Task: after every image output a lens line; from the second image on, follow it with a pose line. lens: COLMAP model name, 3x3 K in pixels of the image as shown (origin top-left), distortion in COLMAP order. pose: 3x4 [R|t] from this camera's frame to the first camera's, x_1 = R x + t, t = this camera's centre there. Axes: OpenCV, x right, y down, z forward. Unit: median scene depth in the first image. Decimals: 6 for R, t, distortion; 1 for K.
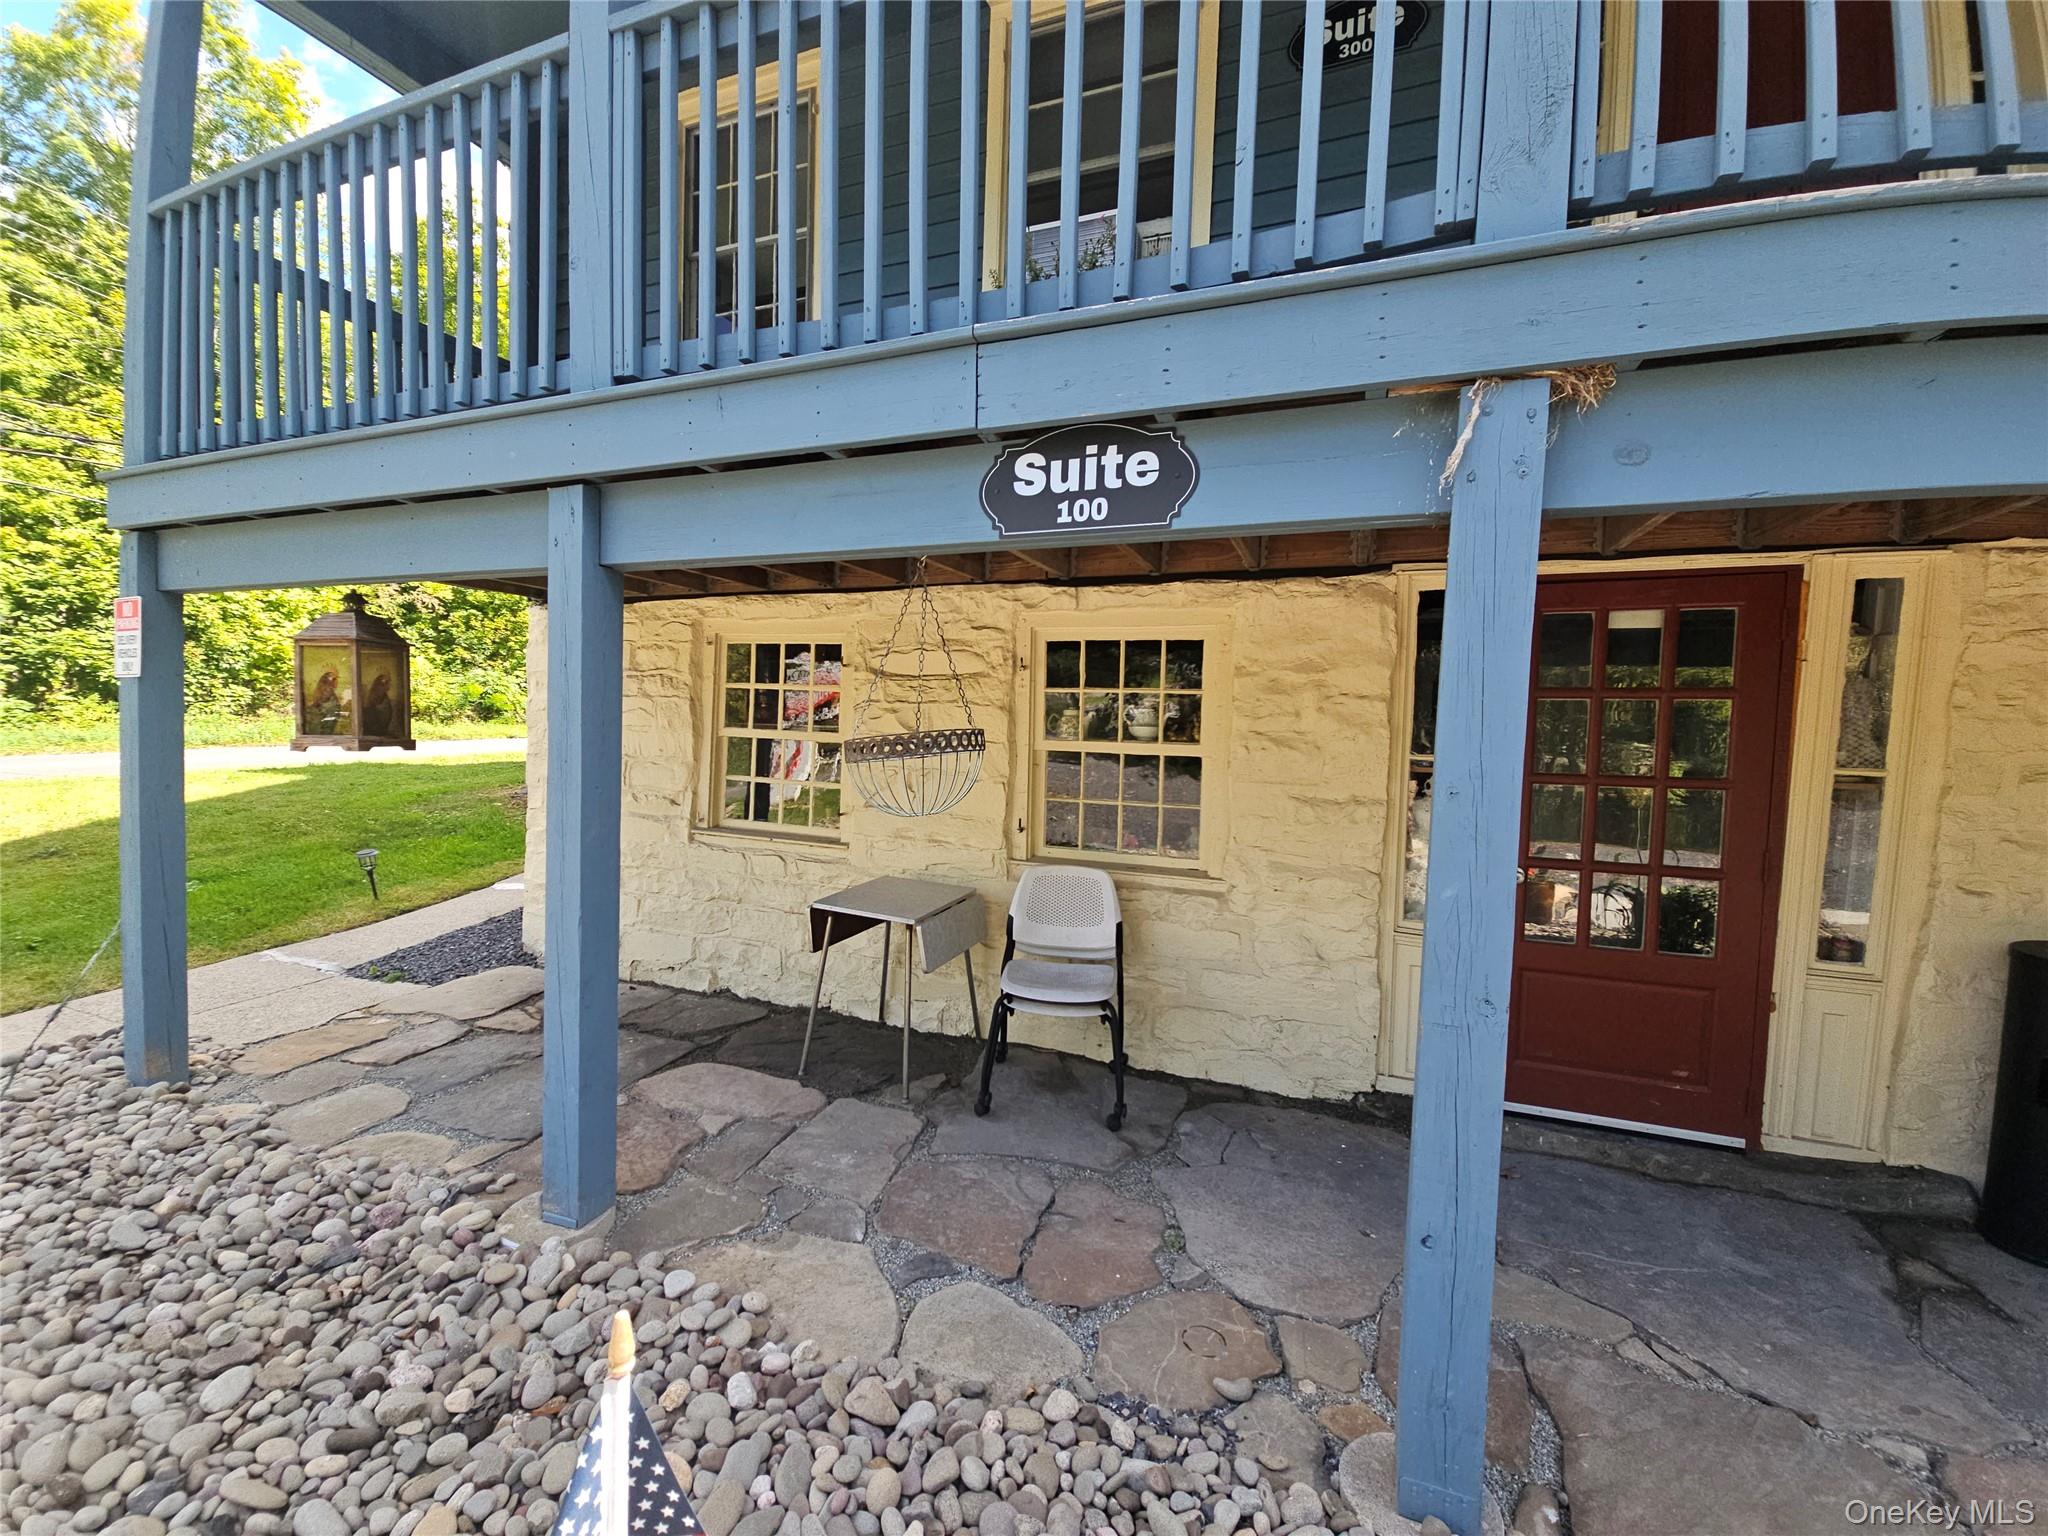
lens RADIAL K [[821.7, 0, 1022.7], [0, 821.7, 769.8], [0, 0, 1]] dist [0.013641, -0.008634]
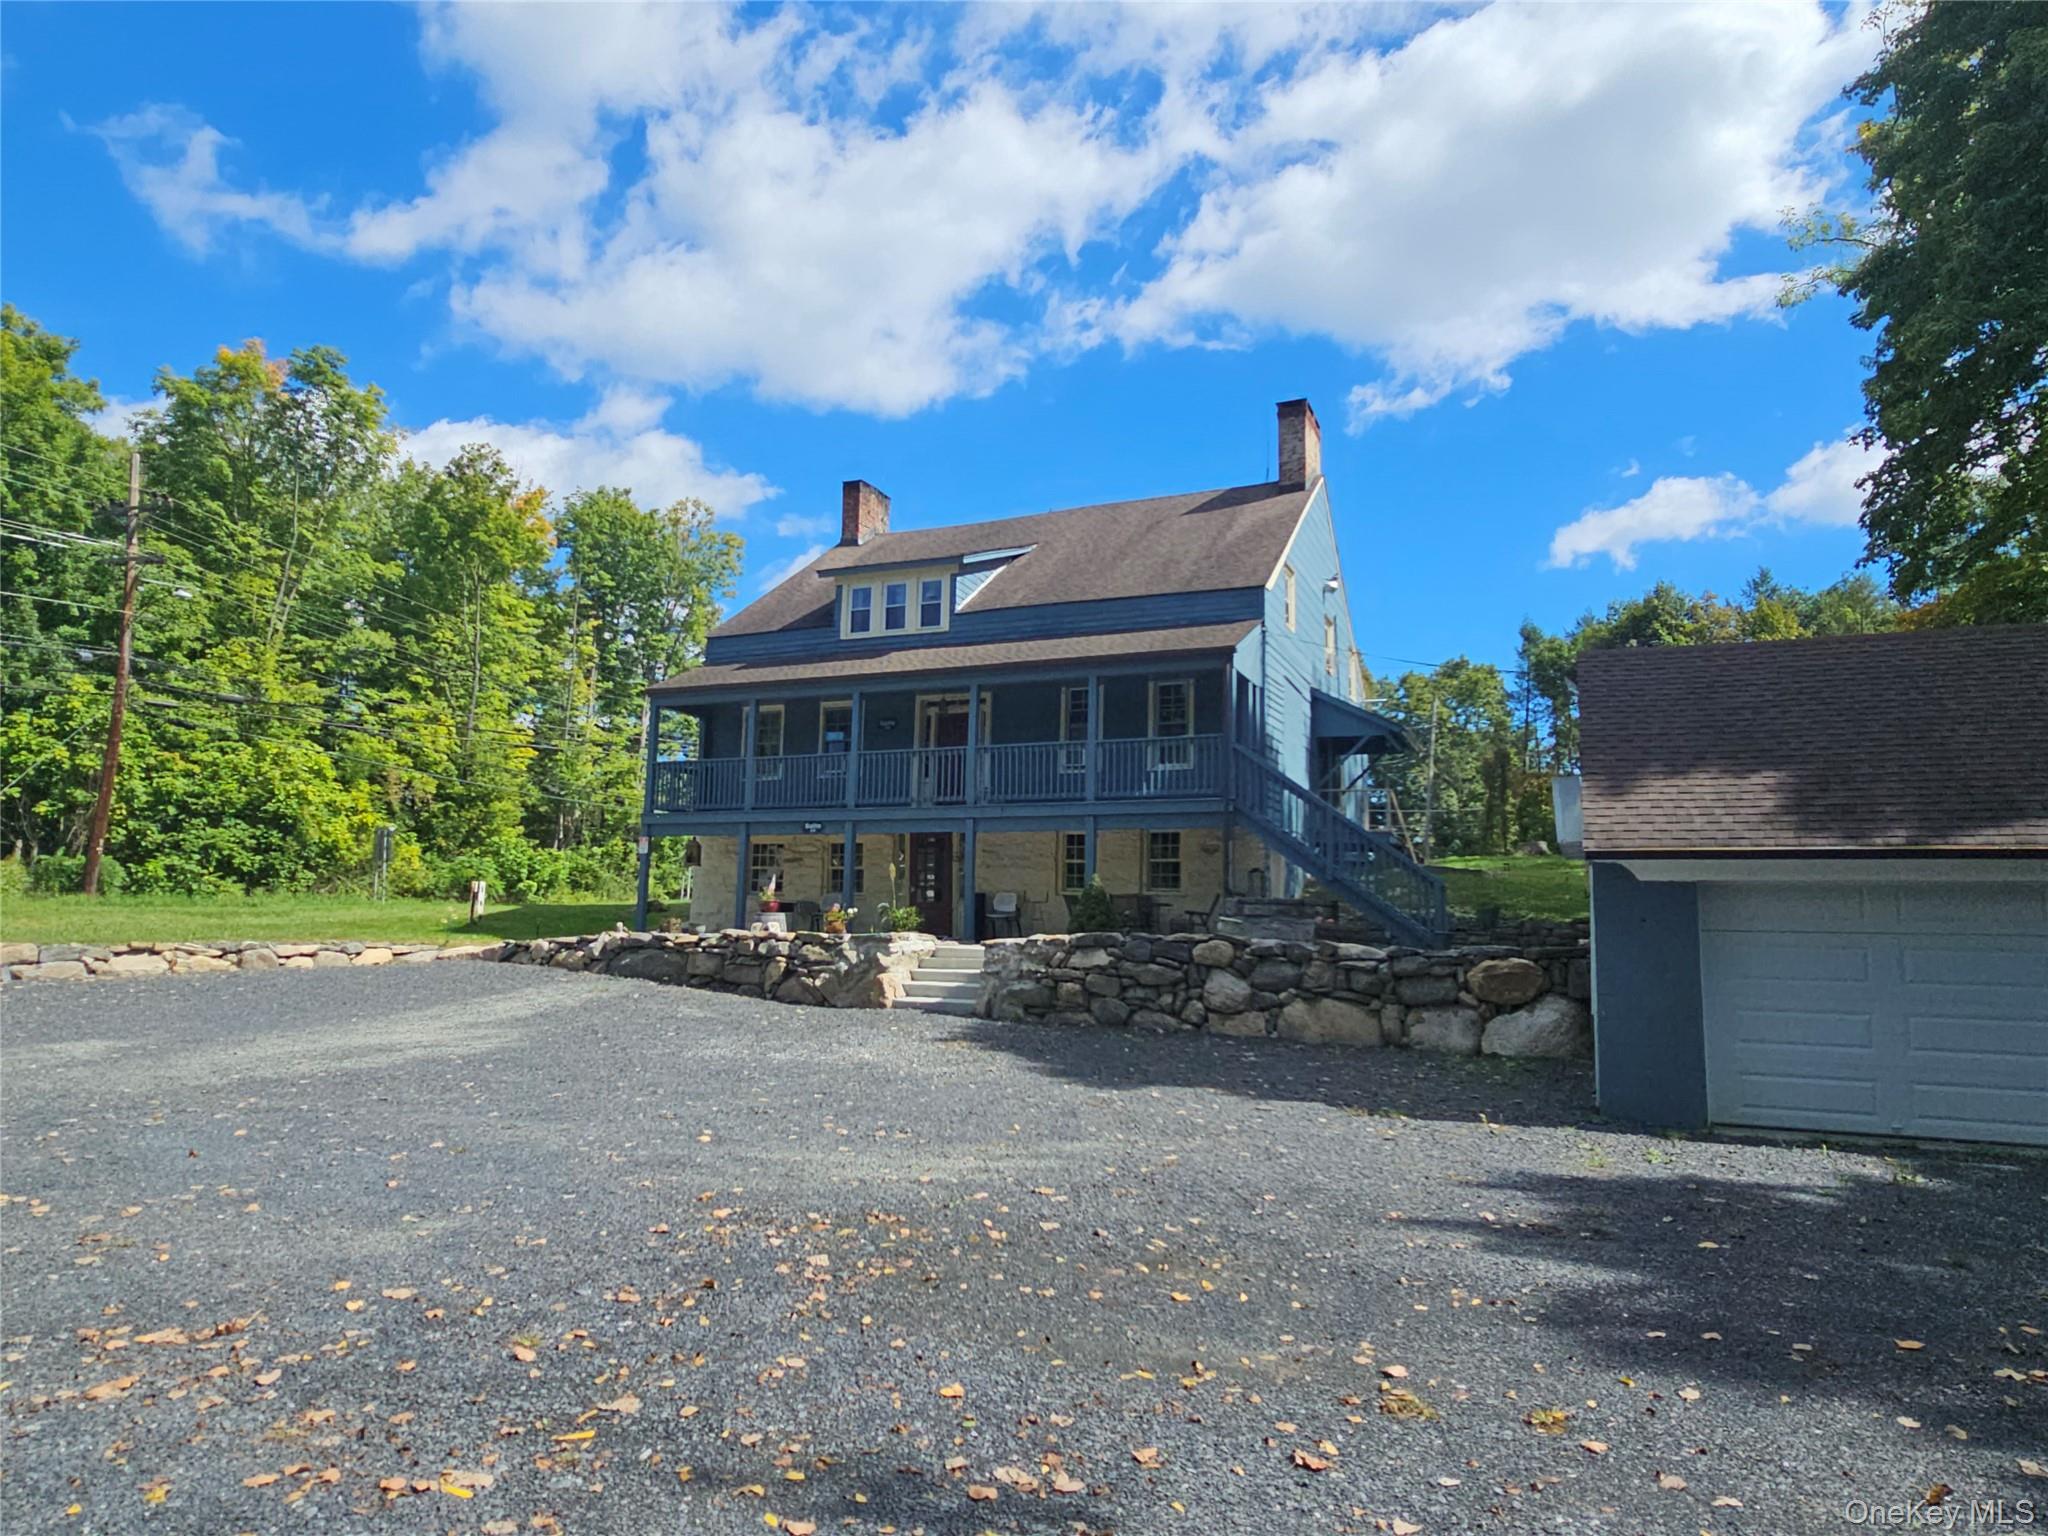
lens RADIAL K [[1267.5, 0, 1015.2], [0, 1267.5, 760.9], [0, 0, 1]] dist [0.002027, 0.002215]
pose [[0.999423, -0.012809, -0.031459, 1.413305], [0.006570, 0.981575, -0.190962, 0.811306], [0.033326, 0.190645, 0.981093, -6.489345]]
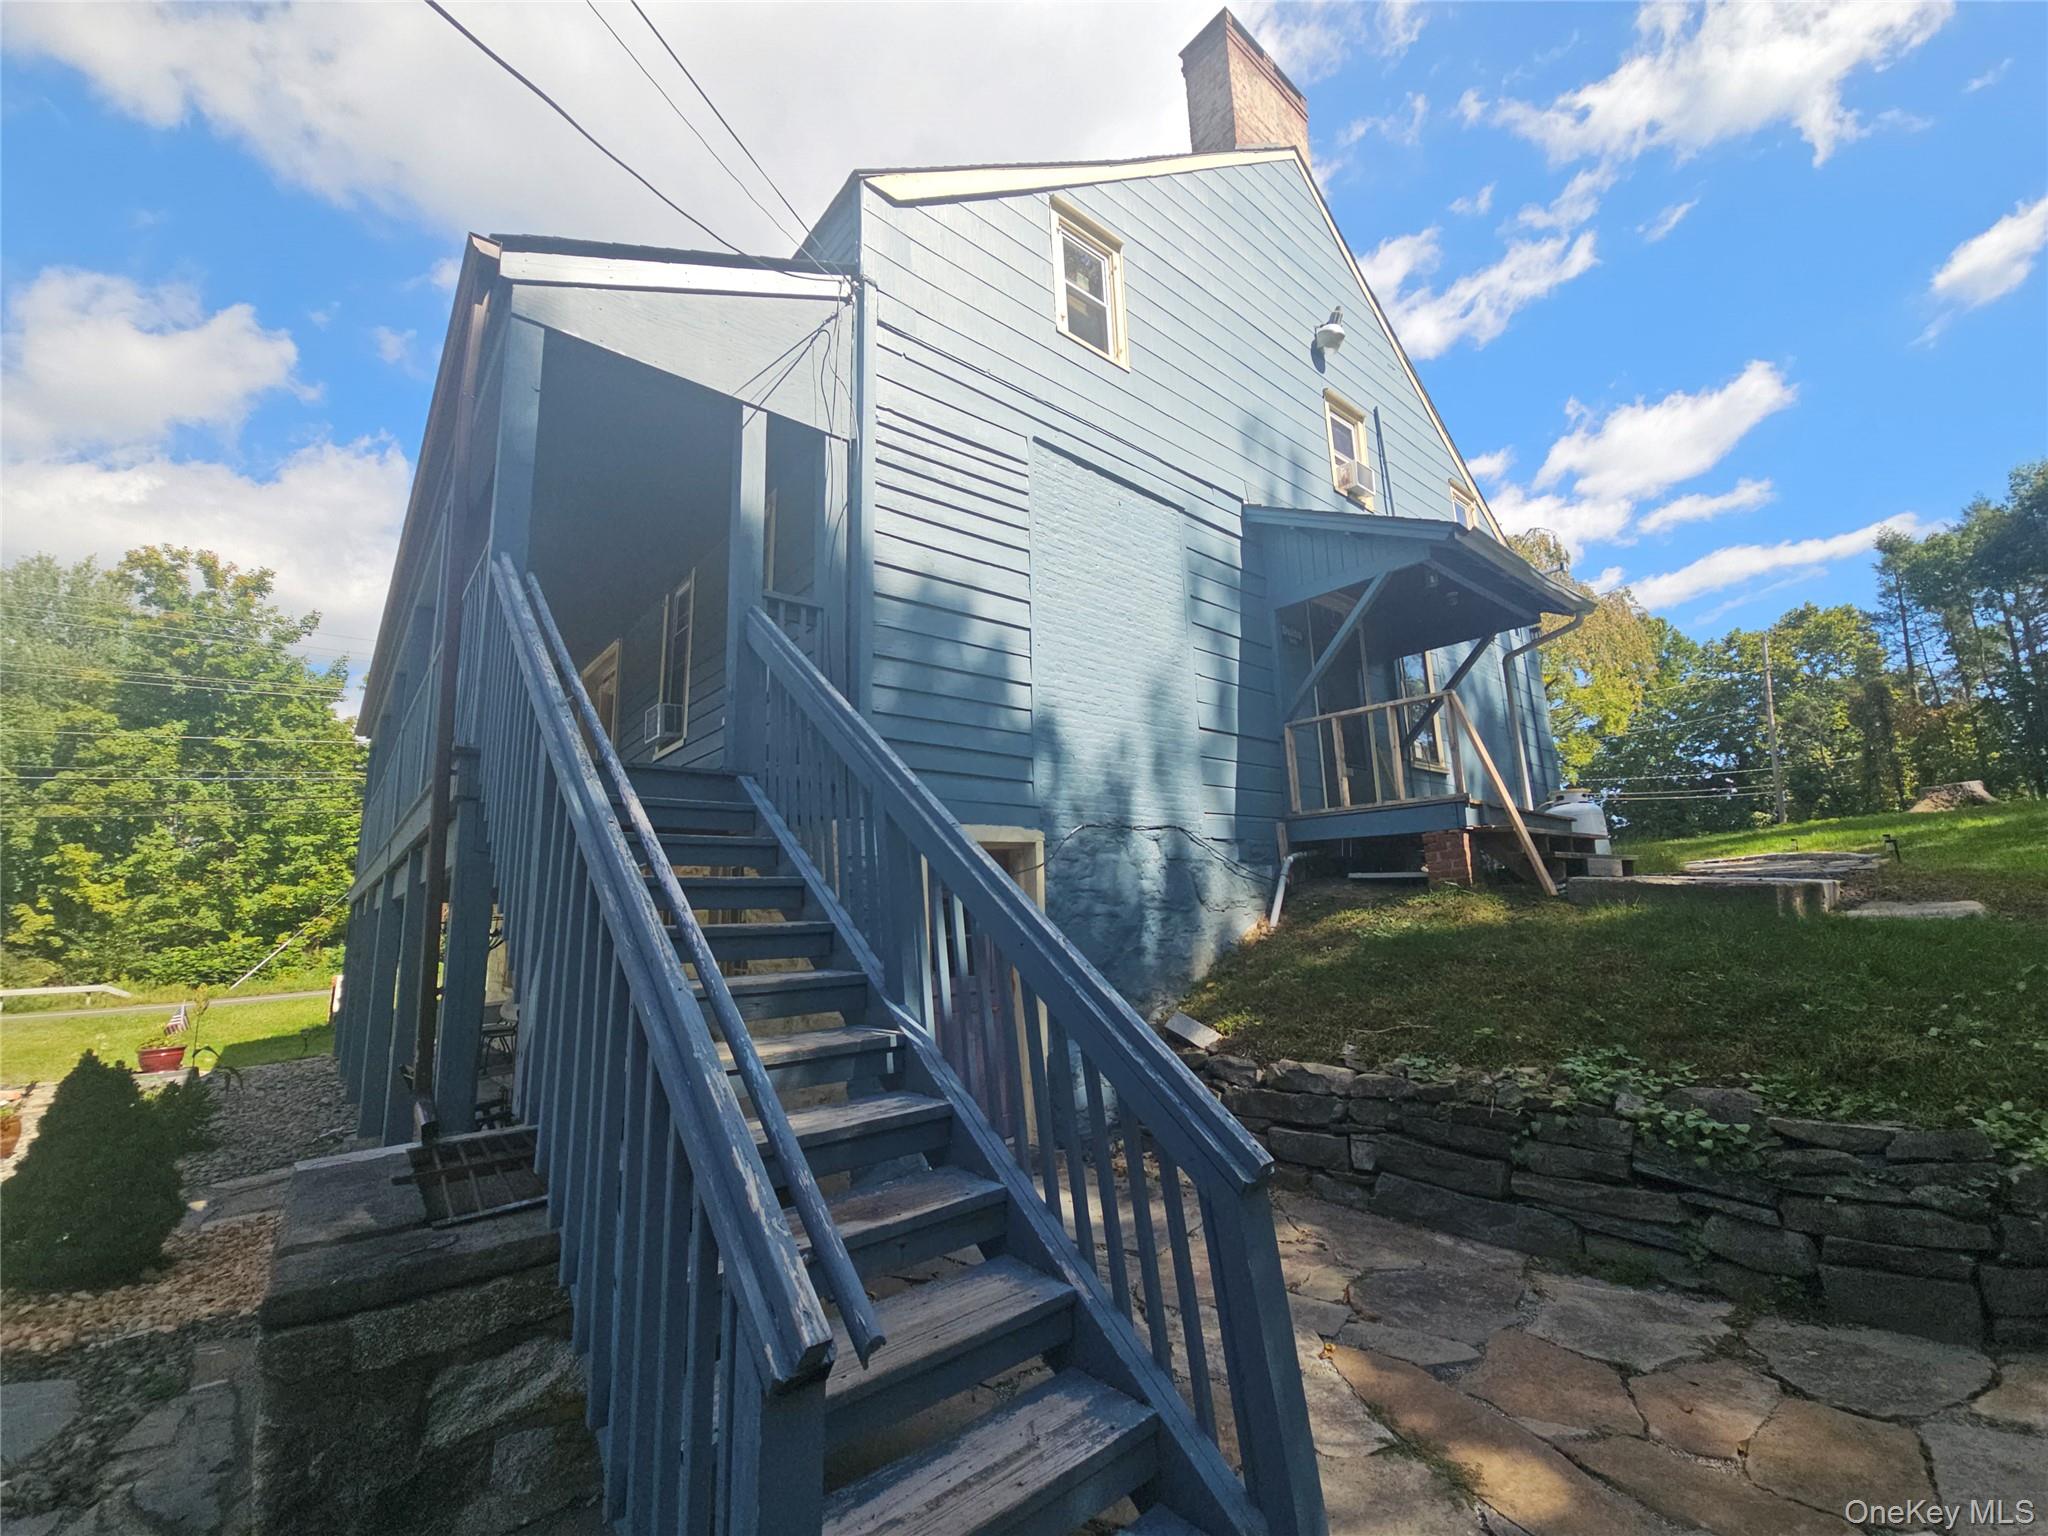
lens RADIAL K [[821.7, 0, 1034.0], [0, 821.7, 768.3], [0, 0, 1]] dist [0.013641, -0.008634]
pose [[0.881871, -0.147549, -0.447810, 3.429504], [0.041118, 0.970221, -0.238705, 0.128226], [0.469695, 0.192094, 0.861676, -0.923654]]
